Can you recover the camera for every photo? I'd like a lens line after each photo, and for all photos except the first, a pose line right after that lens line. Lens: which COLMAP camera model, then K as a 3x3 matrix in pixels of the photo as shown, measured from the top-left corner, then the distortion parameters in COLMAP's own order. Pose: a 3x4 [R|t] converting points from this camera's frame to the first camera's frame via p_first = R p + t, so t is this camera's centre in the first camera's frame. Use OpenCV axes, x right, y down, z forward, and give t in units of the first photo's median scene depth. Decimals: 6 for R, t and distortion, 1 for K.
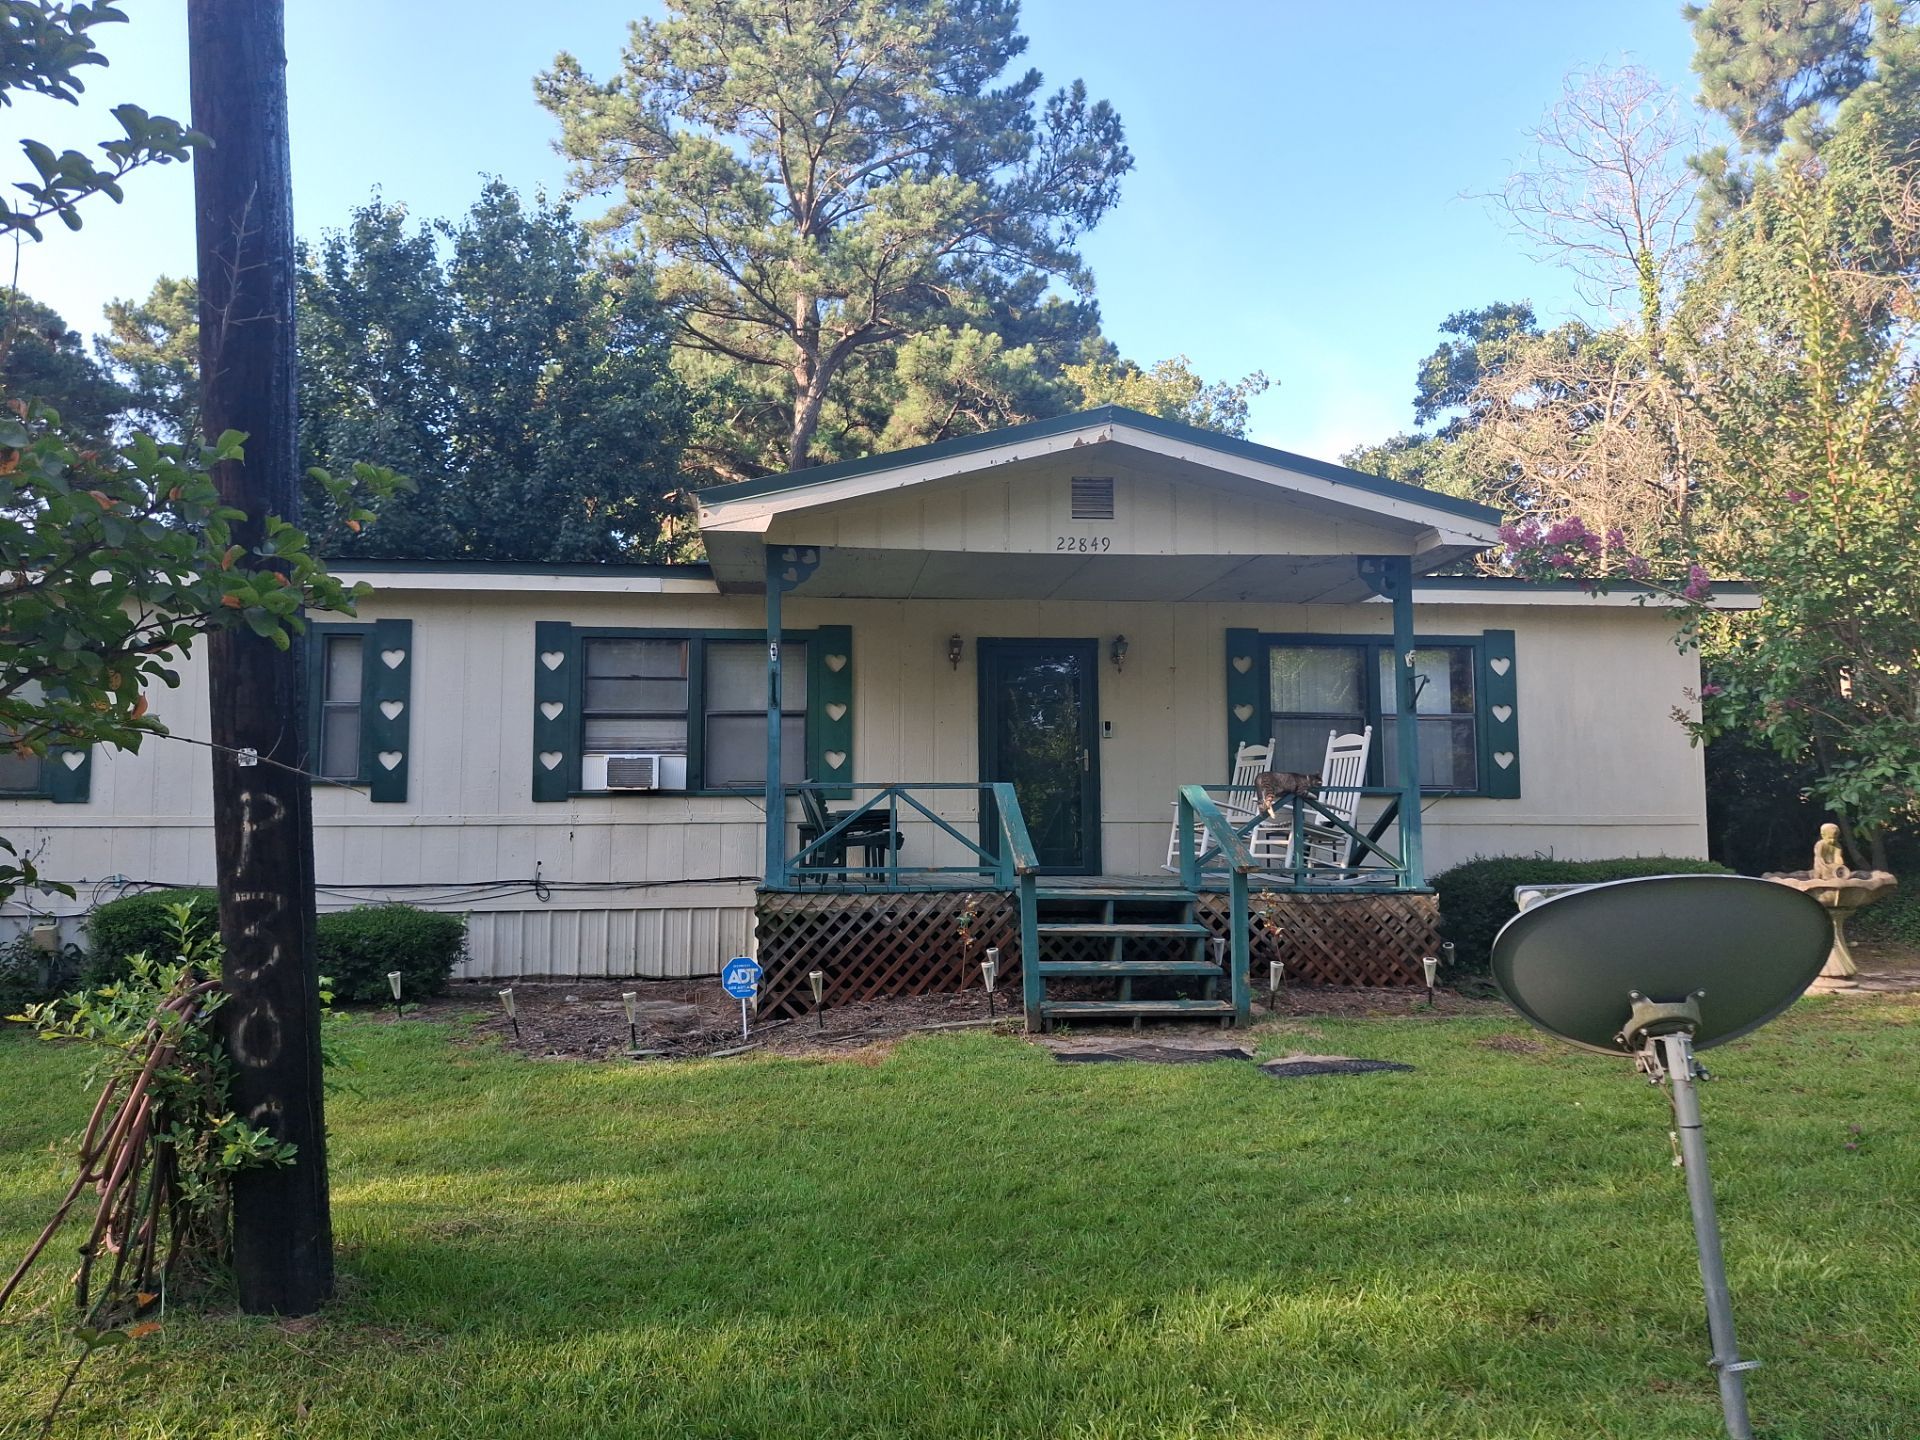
lens RADIAL K [[1430.0, 0, 960.0], [0, 1430.0, 720.0], [0, 0, 1]] dist [0.028687, 0.001222]
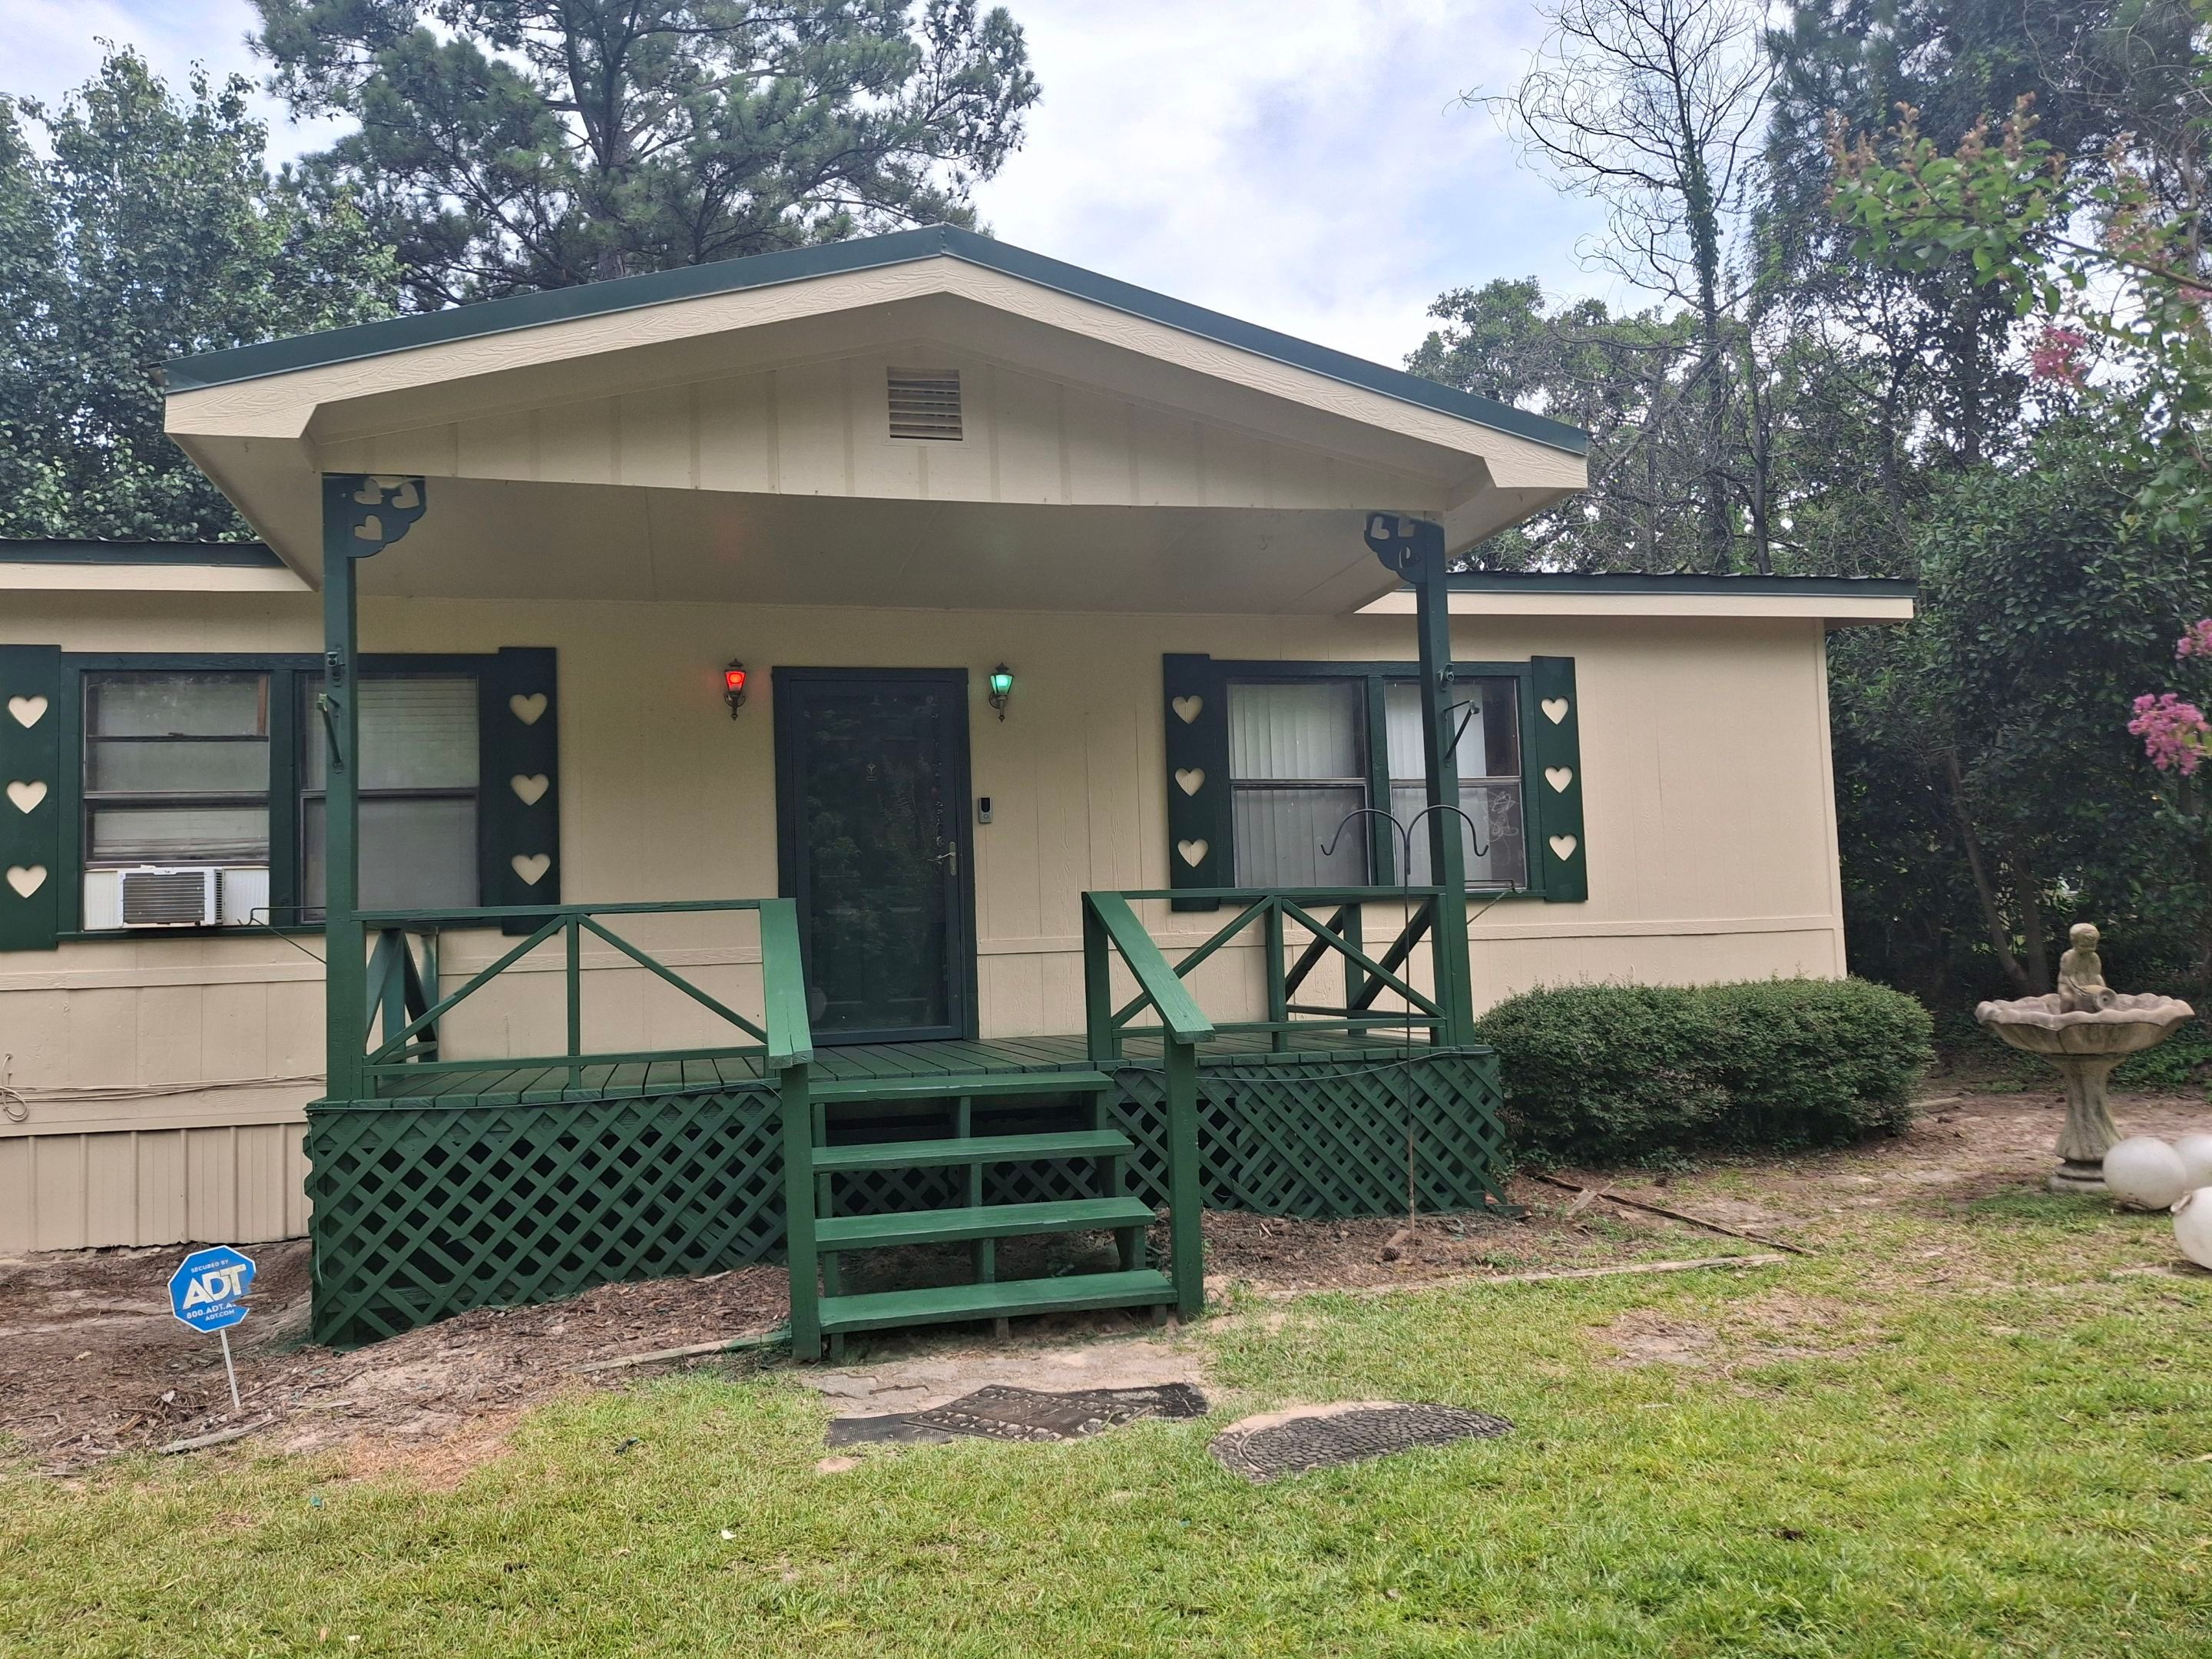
lens RADIAL K [[1647.4, 0, 1106.0], [0, 1647.4, 829.5], [0, 0, 1]] dist [0.028687, 0.001222]
pose [[0.990234, -0.020349, 0.137925, 0.056218], [0.020068, 0.999793, 0.003425, 0.013476], [-0.137966, -0.000624, 0.990437, 0.259734]]
